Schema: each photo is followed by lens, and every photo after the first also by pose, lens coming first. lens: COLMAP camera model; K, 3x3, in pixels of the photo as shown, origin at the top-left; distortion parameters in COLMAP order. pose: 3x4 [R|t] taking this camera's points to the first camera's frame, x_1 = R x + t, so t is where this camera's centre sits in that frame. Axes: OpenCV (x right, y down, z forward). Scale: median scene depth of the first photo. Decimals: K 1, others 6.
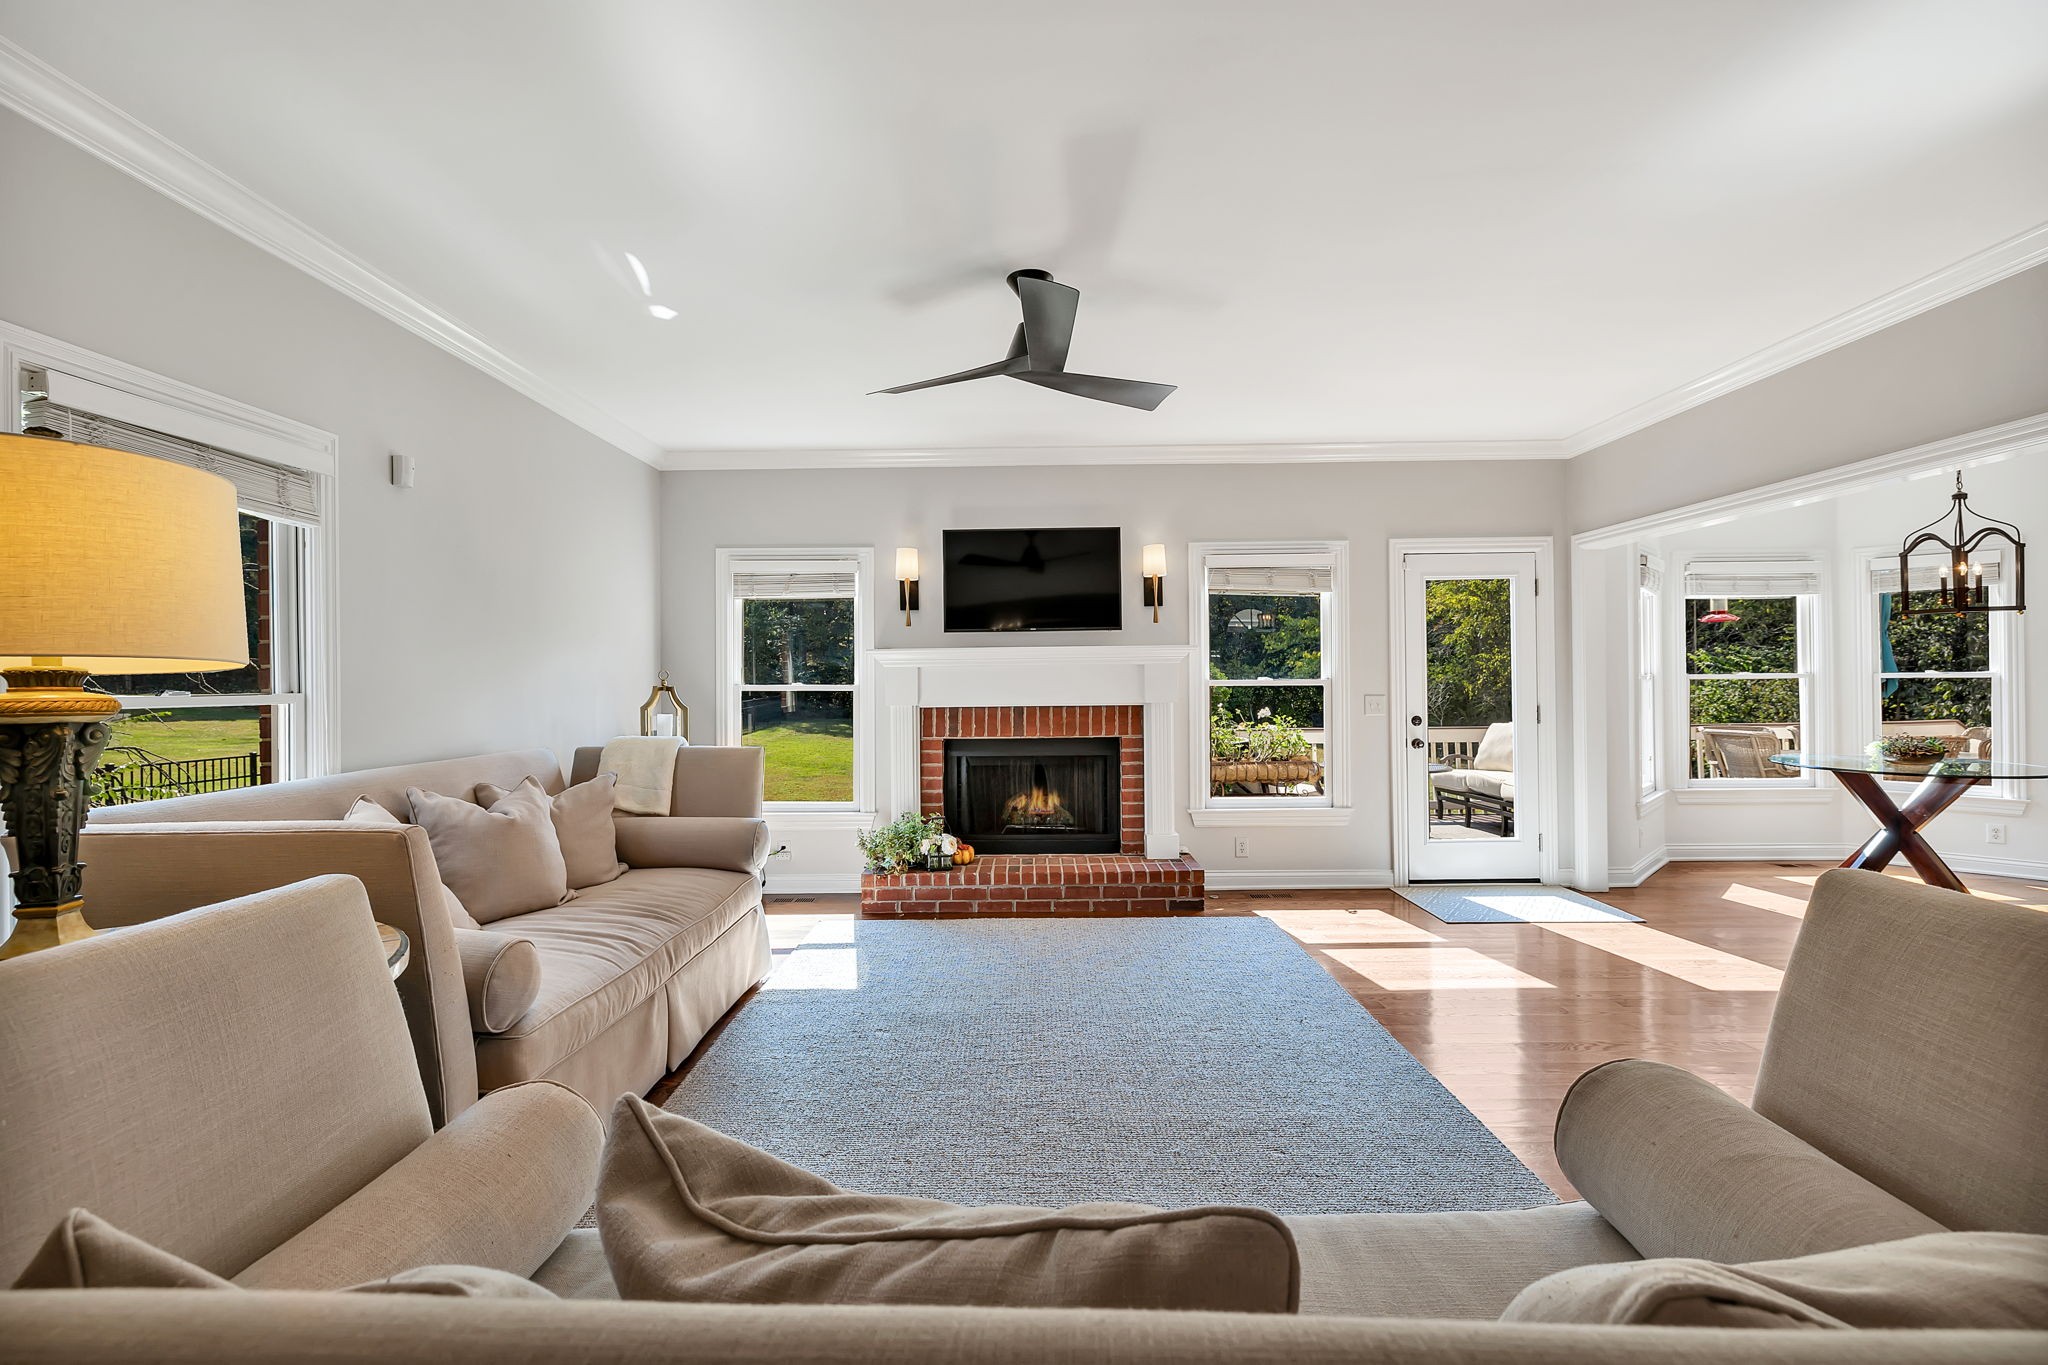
lens RADIAL K [[878.1, 0, 1020.8], [0, 878.1, 669.4], [0, 0, 1]] dist [0.003275, 0.000342]
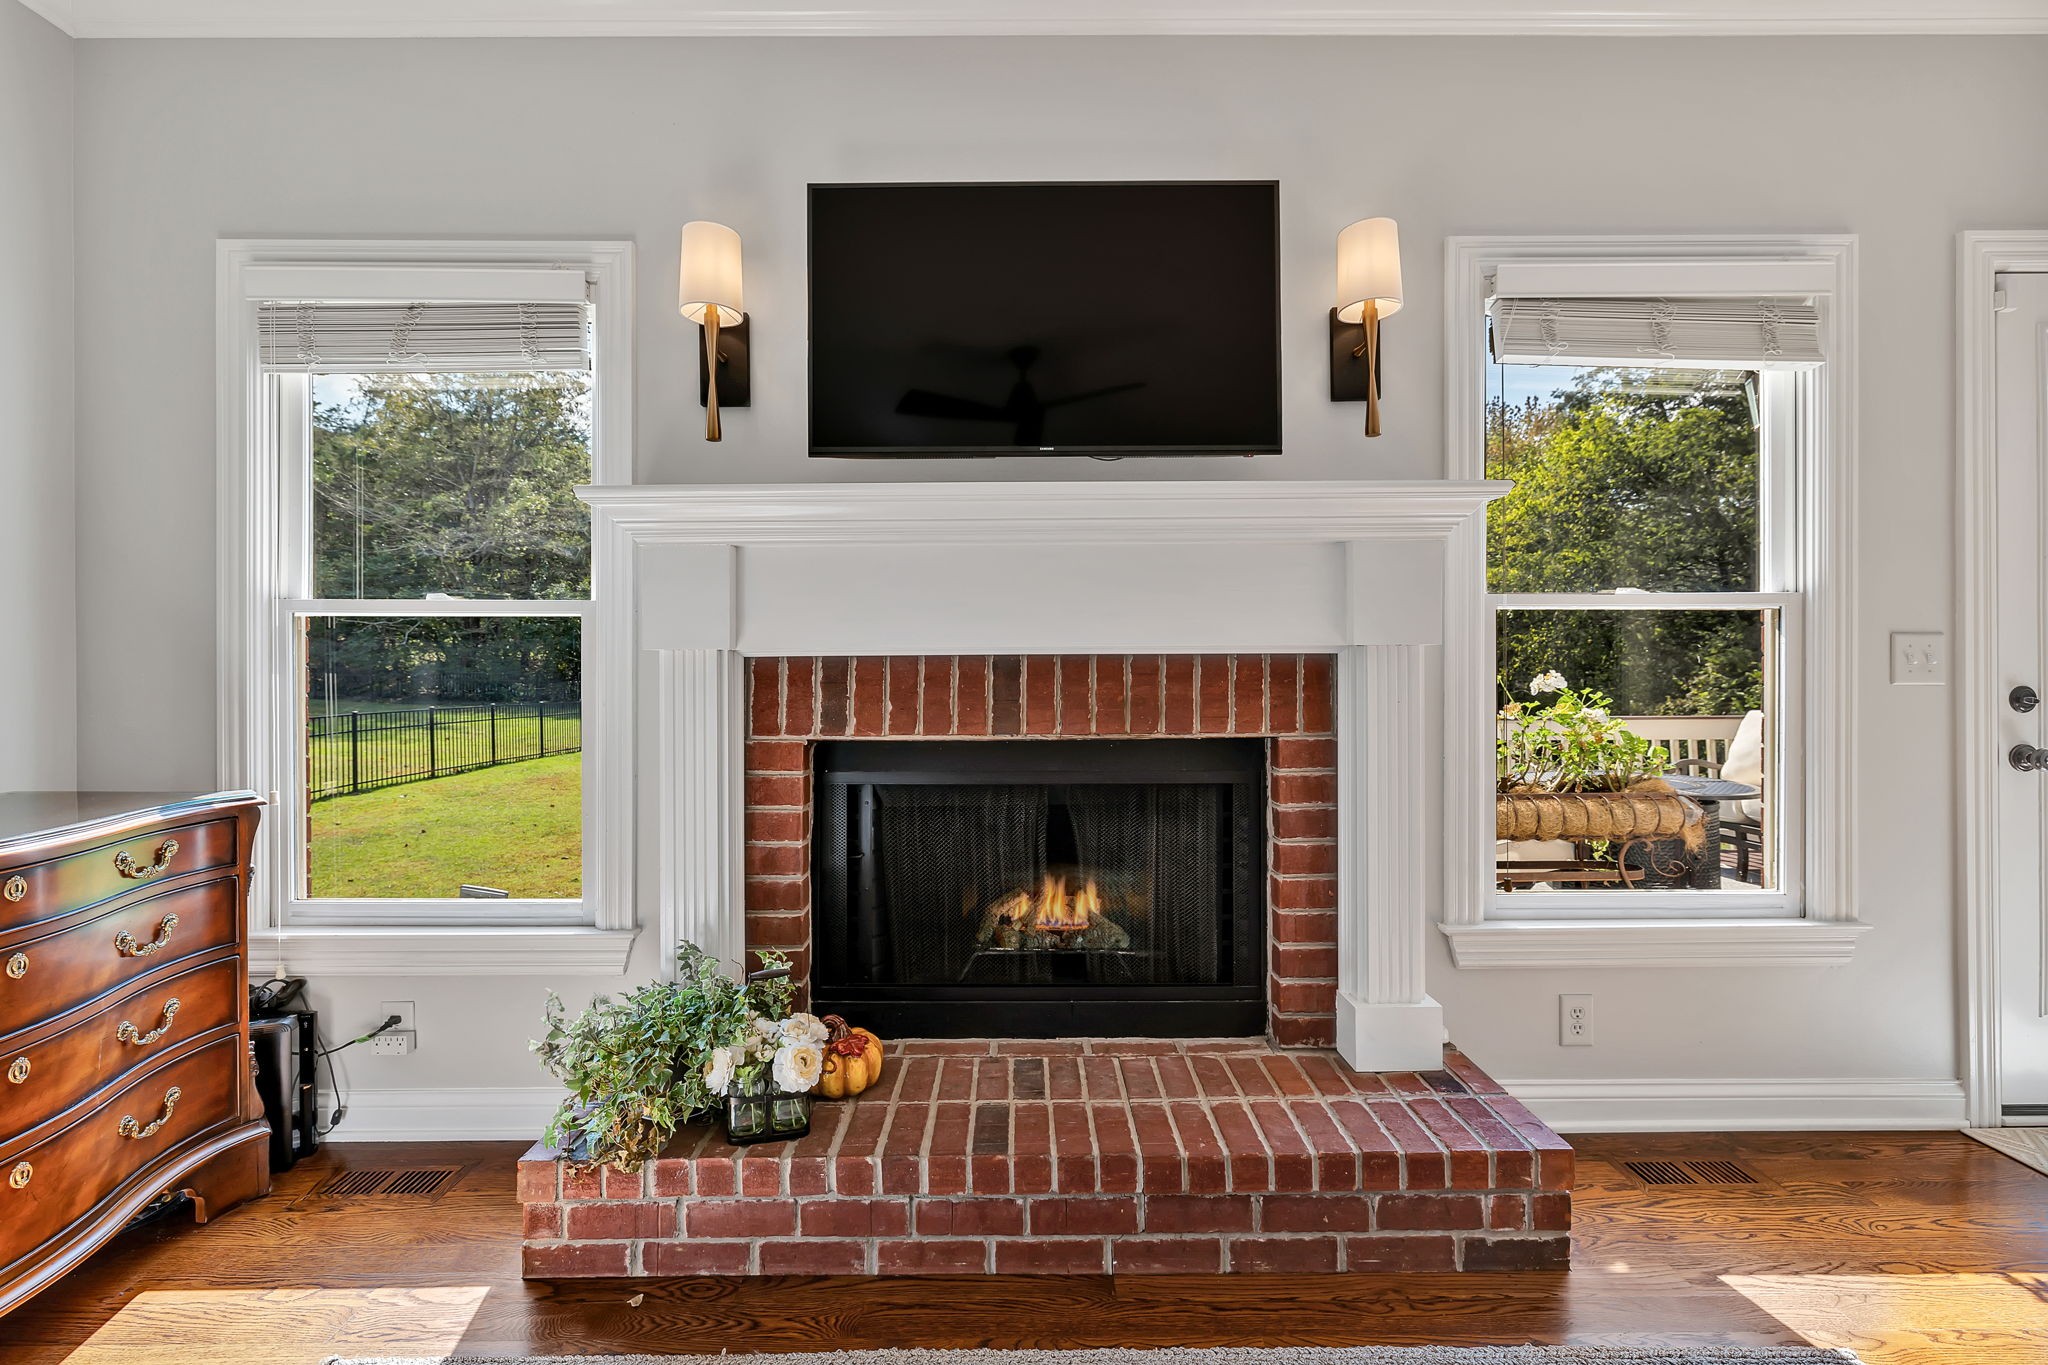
lens RADIAL K [[878.1, 0, 1020.8], [0, 878.1, 669.4], [0, 0, 1]] dist [0.003275, 0.000342]
pose [[0.999824, 0.005259, 0.018036, -0.003139], [-0.005503, 0.999894, 0.013510, 0.042925], [-0.017963, -0.013606, 0.999746, 0.621290]]
